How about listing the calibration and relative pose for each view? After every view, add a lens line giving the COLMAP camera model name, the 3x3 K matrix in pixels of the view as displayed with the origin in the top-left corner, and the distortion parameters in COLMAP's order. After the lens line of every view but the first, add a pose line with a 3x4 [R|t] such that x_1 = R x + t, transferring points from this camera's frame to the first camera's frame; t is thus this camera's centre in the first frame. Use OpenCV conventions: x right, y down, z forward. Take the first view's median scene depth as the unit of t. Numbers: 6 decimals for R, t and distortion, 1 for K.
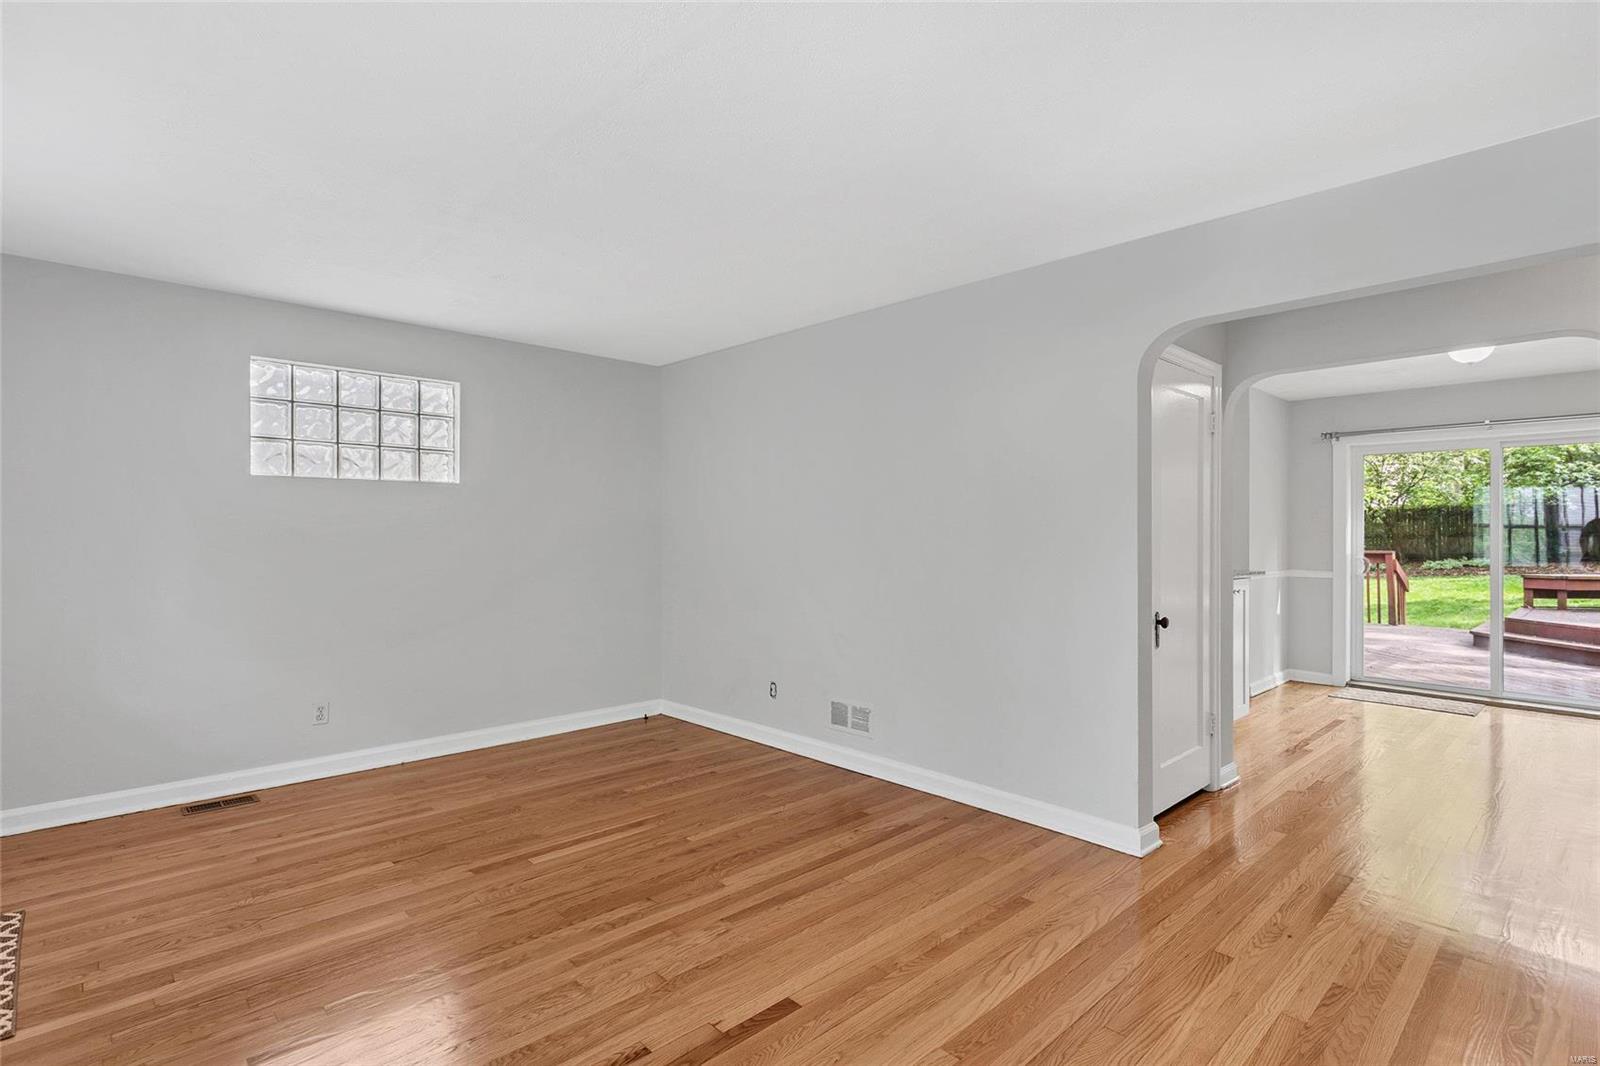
lens RADIAL K [[768.3, 0, 761.9], [0, 768.3, 535.6], [0, 0, 1]] dist [0.002260, 0.000115]
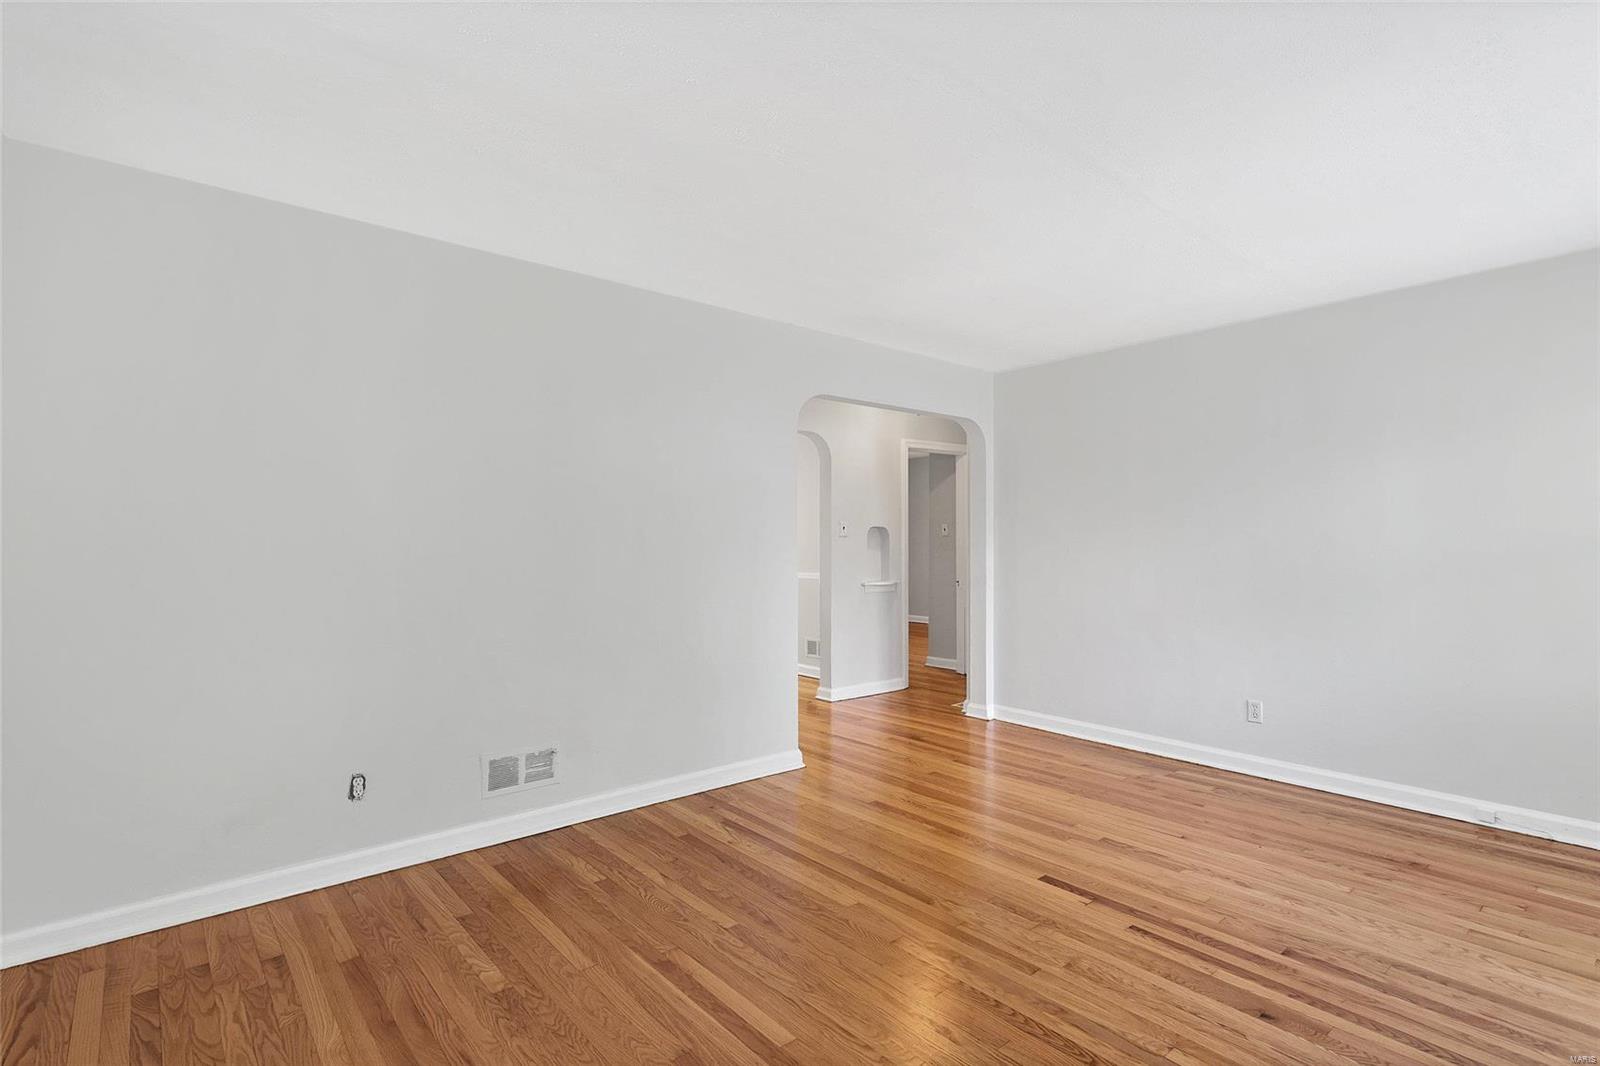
lens RADIAL K [[783.9, 0, 808.4], [0, 783.9, 538.0], [0, 0, 1]] dist [0.003002, 0.000889]
pose [[0.024526, 0.001239, 0.999698, -0.789243], [0.001038, 0.999999, -0.001265, -0.002351], [-0.999699, 0.001069, 0.024525, 0.789670]]
